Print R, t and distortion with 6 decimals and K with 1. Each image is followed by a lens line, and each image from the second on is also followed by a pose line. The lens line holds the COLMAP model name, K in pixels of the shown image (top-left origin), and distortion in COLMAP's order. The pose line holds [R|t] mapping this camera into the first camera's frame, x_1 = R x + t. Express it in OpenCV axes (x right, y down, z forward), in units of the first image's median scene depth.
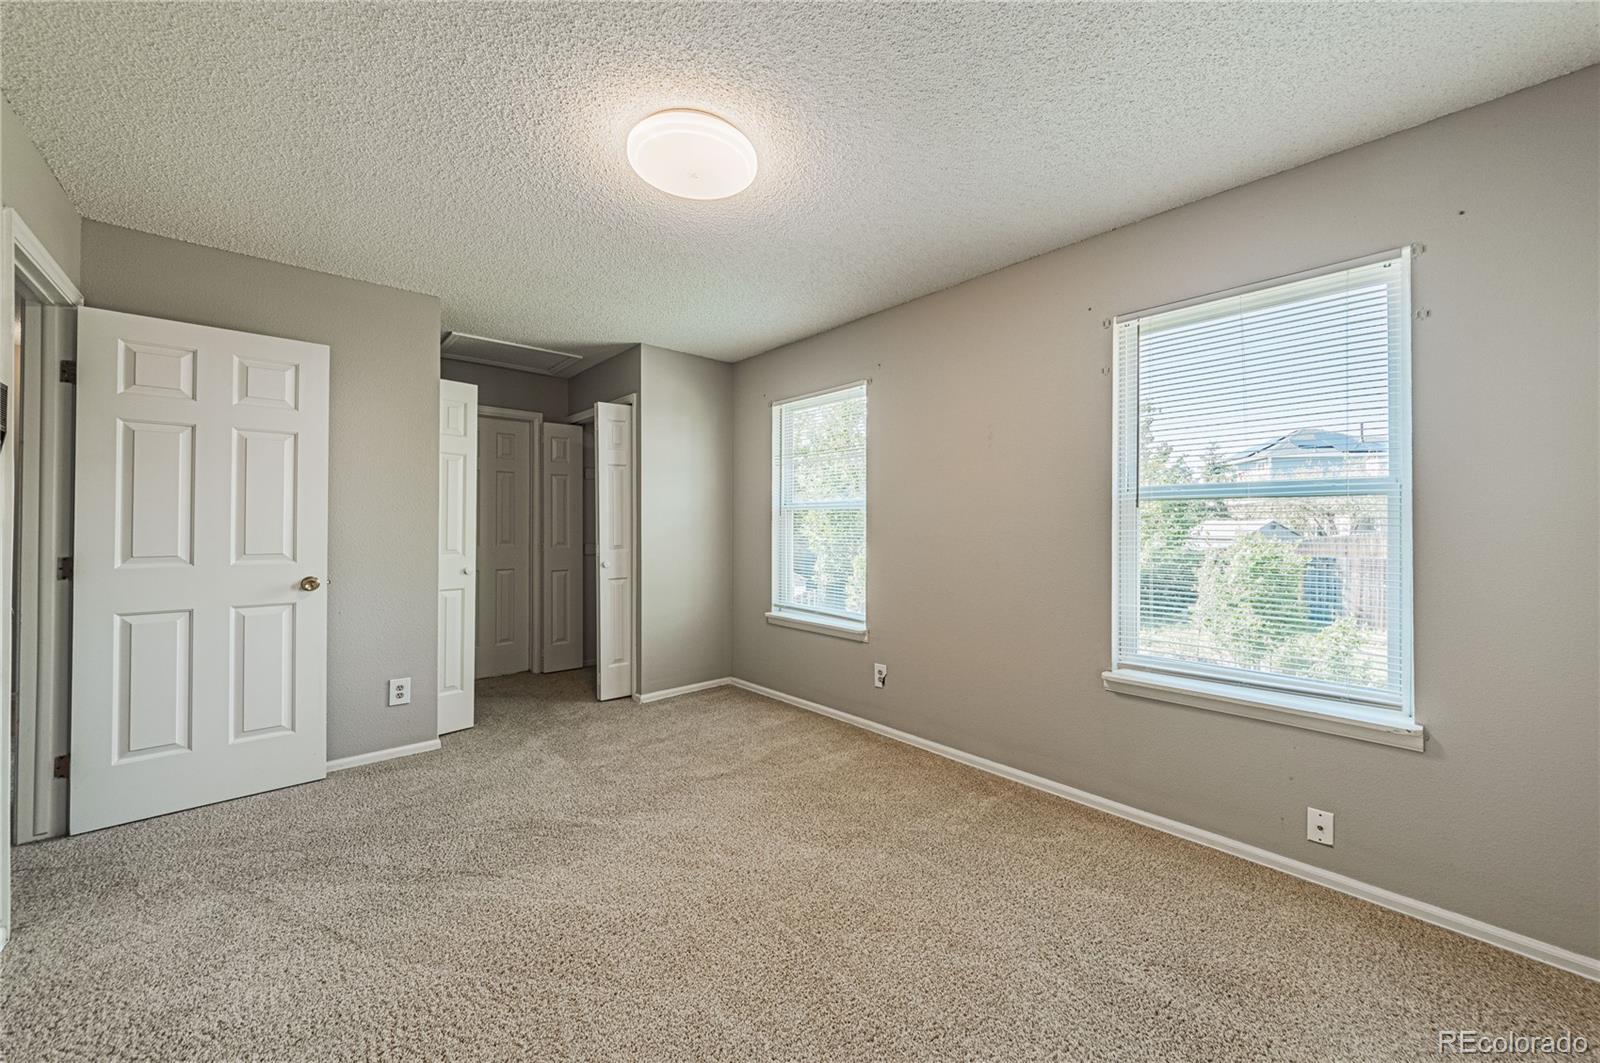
lens RADIAL K [[598.6, 0, 813.4], [0, 598.6, 525.1], [0, 0, 1]] dist [0.003823, 0.000647]
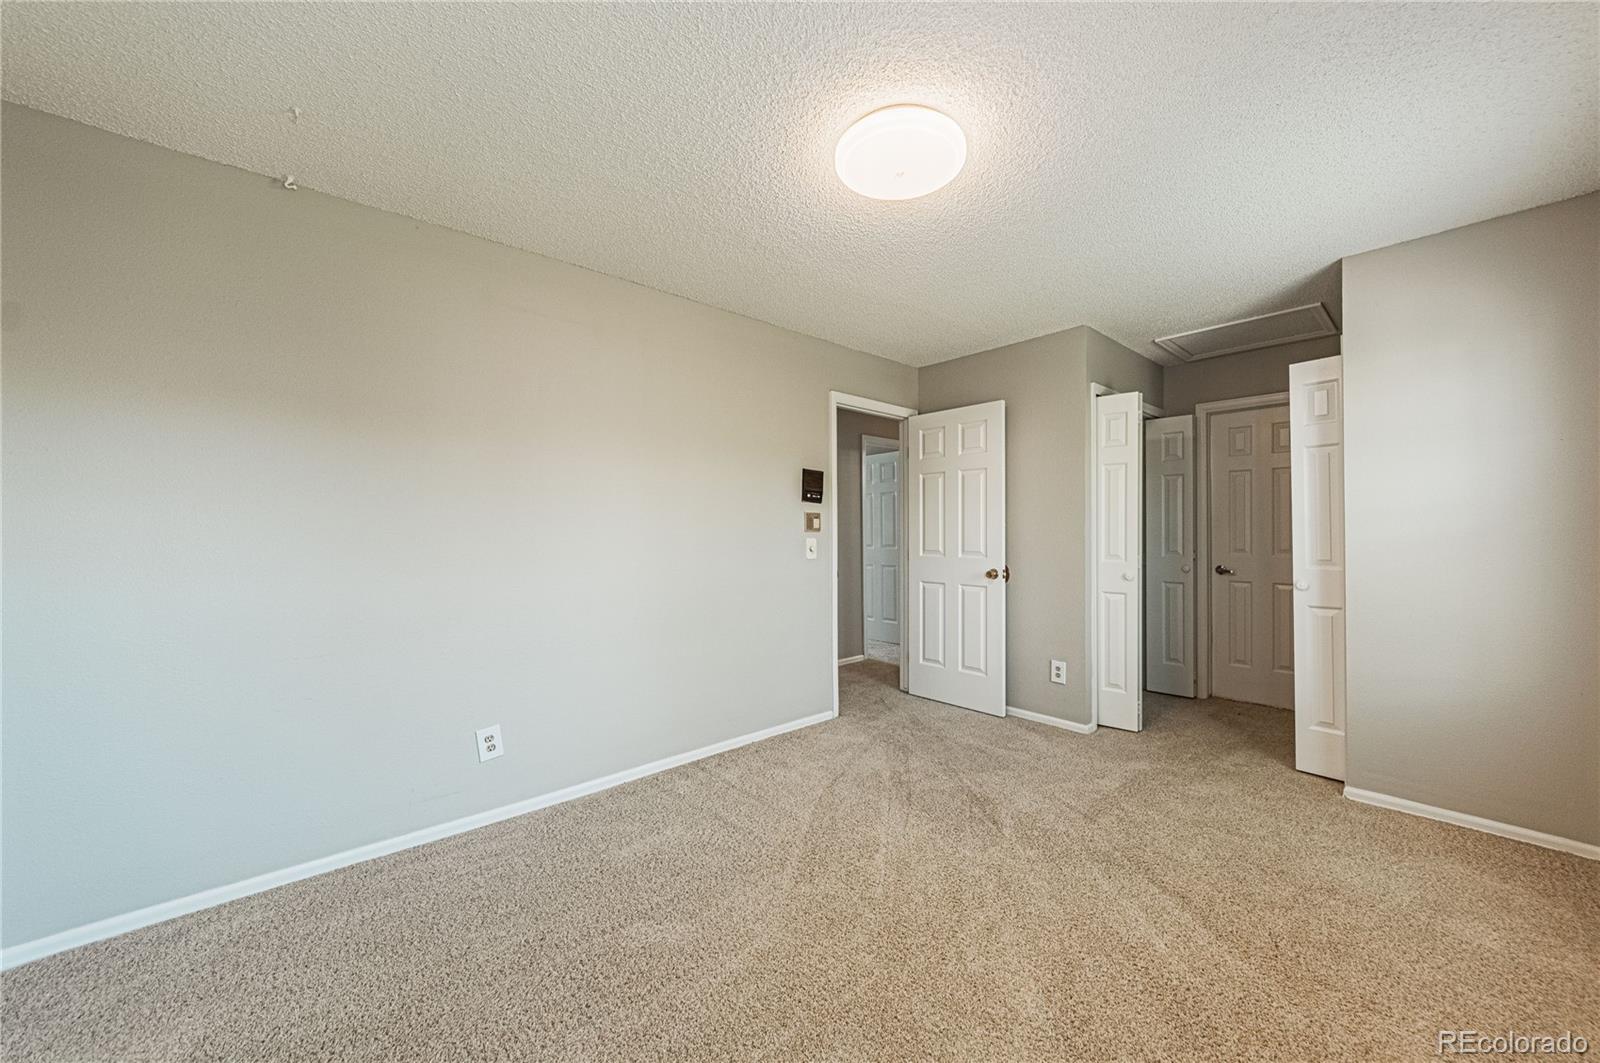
lens RADIAL K [[573.3, 0, 809.5], [0, 573.3, 531.7], [0, 0, 1]] dist [0.011272, 0.000512]
pose [[0.005852, 0.000285, -0.999983, 0.443744], [0.005603, 0.999984, 0.000318, -0.003276], [0.999967, -0.005605, 0.005850, 0.499532]]
